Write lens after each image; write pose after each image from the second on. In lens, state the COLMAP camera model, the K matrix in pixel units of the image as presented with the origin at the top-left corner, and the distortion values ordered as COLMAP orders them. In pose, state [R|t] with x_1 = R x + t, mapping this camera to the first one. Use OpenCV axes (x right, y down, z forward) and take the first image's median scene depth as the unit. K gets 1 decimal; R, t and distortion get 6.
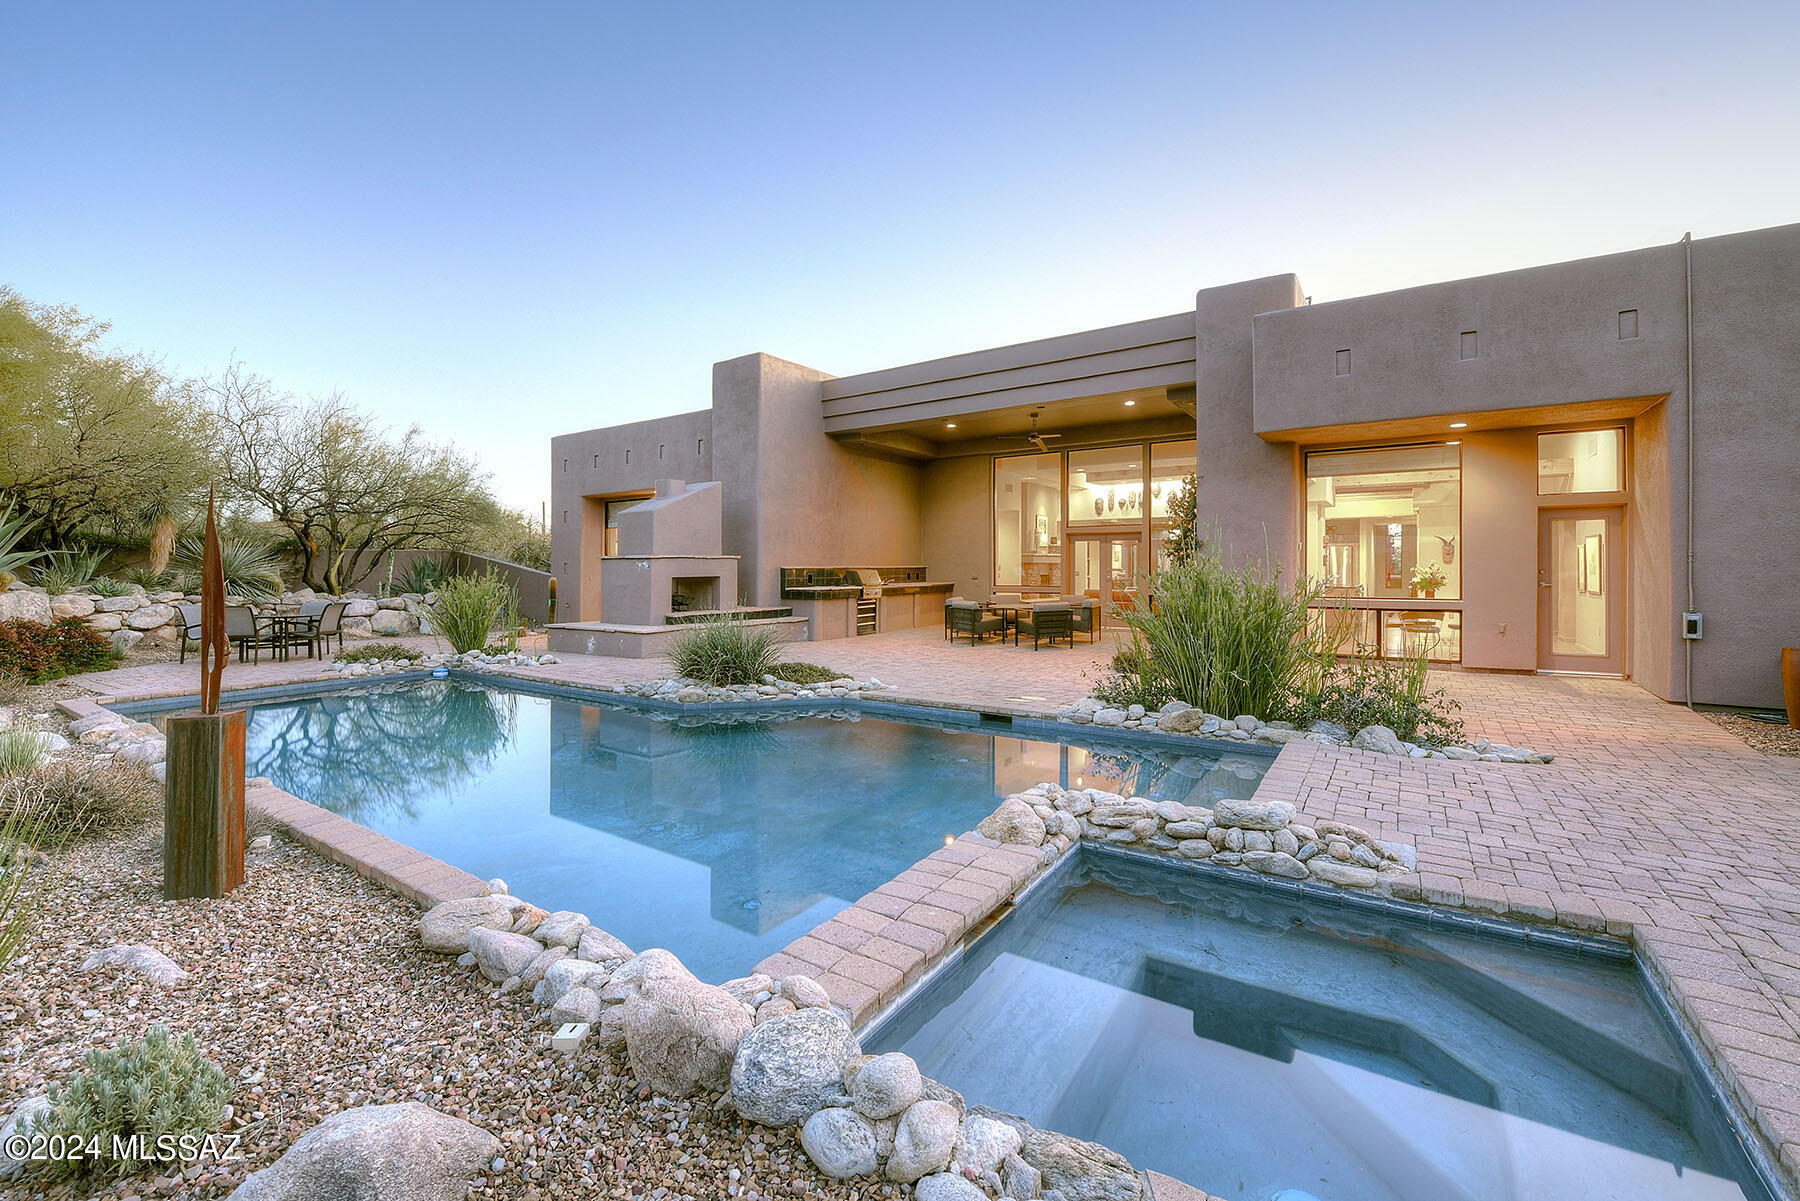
lens RADIAL K [[742.8, 0, 909.5], [0, 742.8, 592.0], [0, 0, 1]] dist [-0.000649, -0.000088]
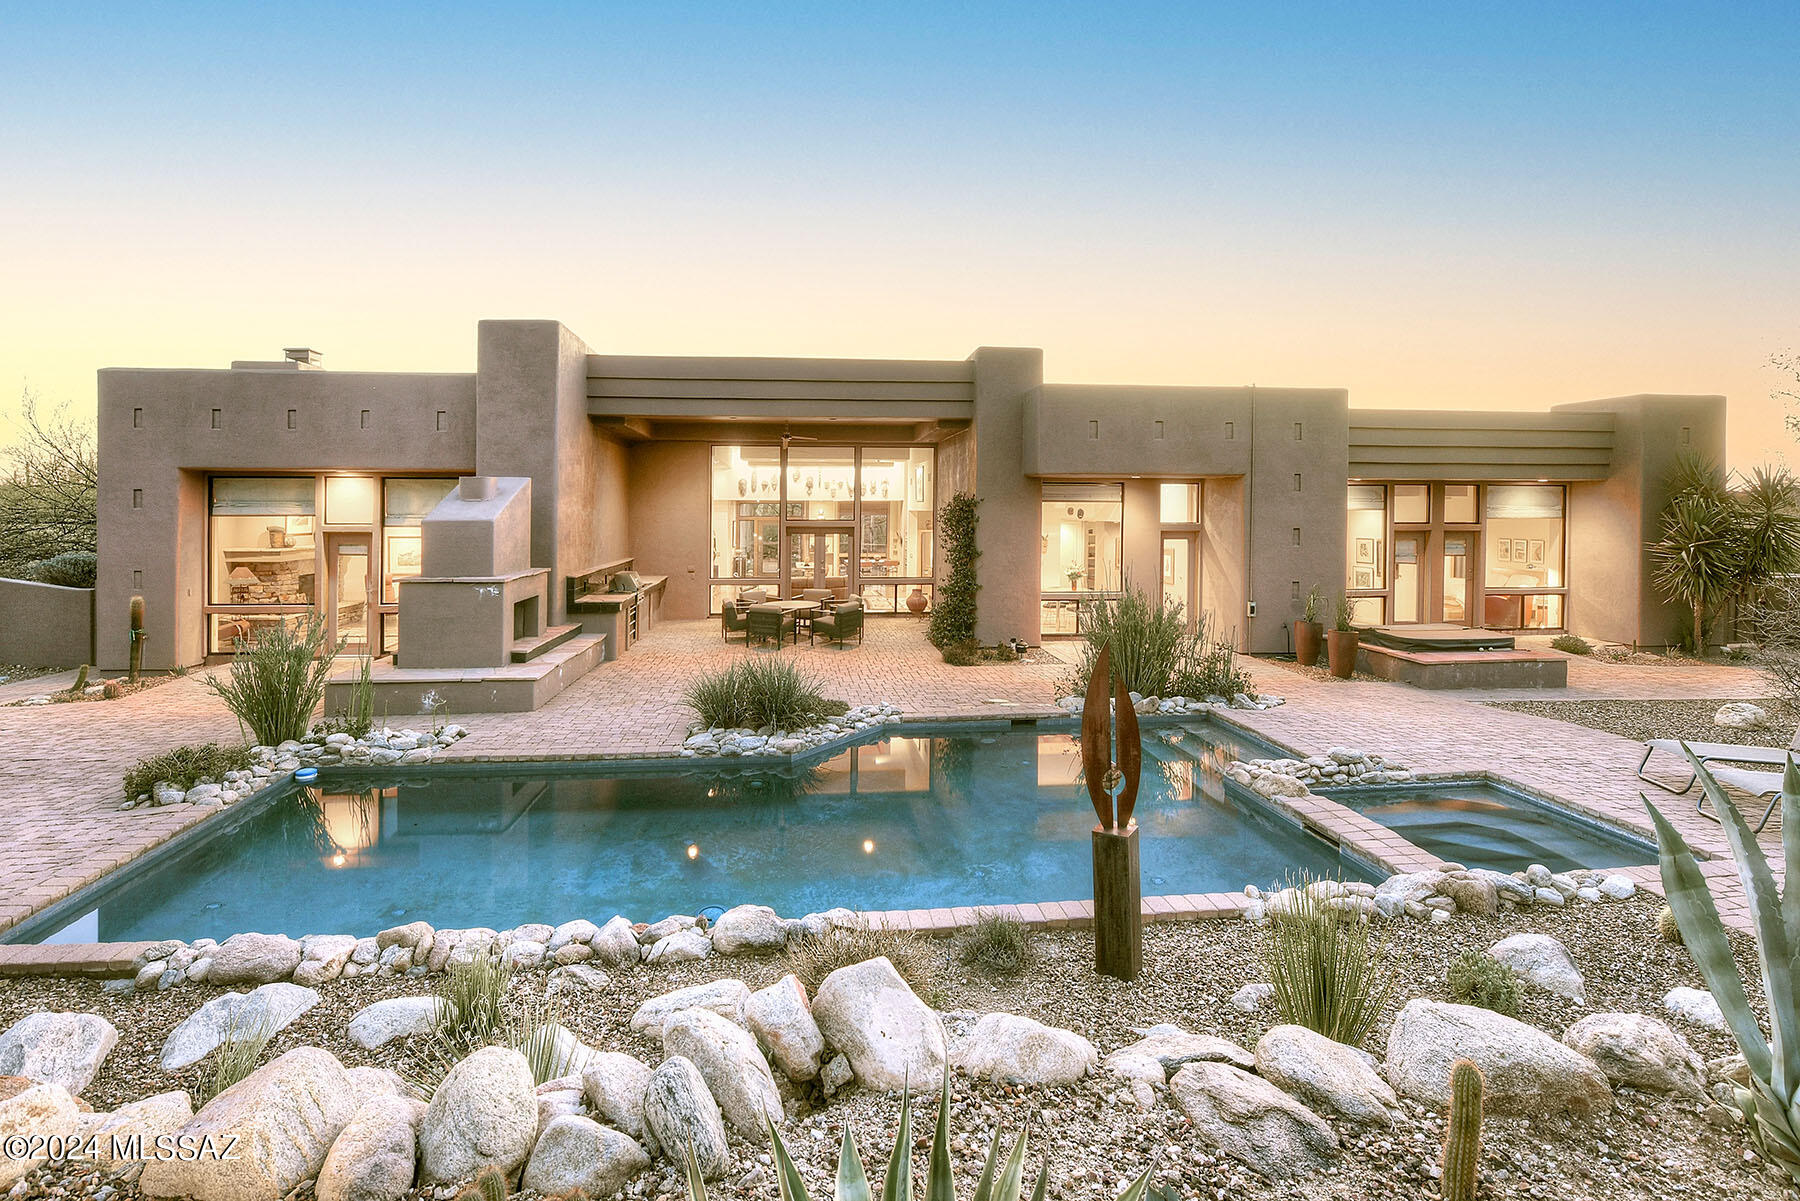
lens RADIAL K [[838.1, 0, 901.8], [0, 838.1, 530.9], [0, 0, 1]] dist [-0.001378, -0.000144]
pose [[0.745178, 0.001276, 0.666864, -0.686438], [0.004147, 0.999970, -0.006547, -0.101251], [-0.666853, 0.007644, 0.745150, 0.056776]]
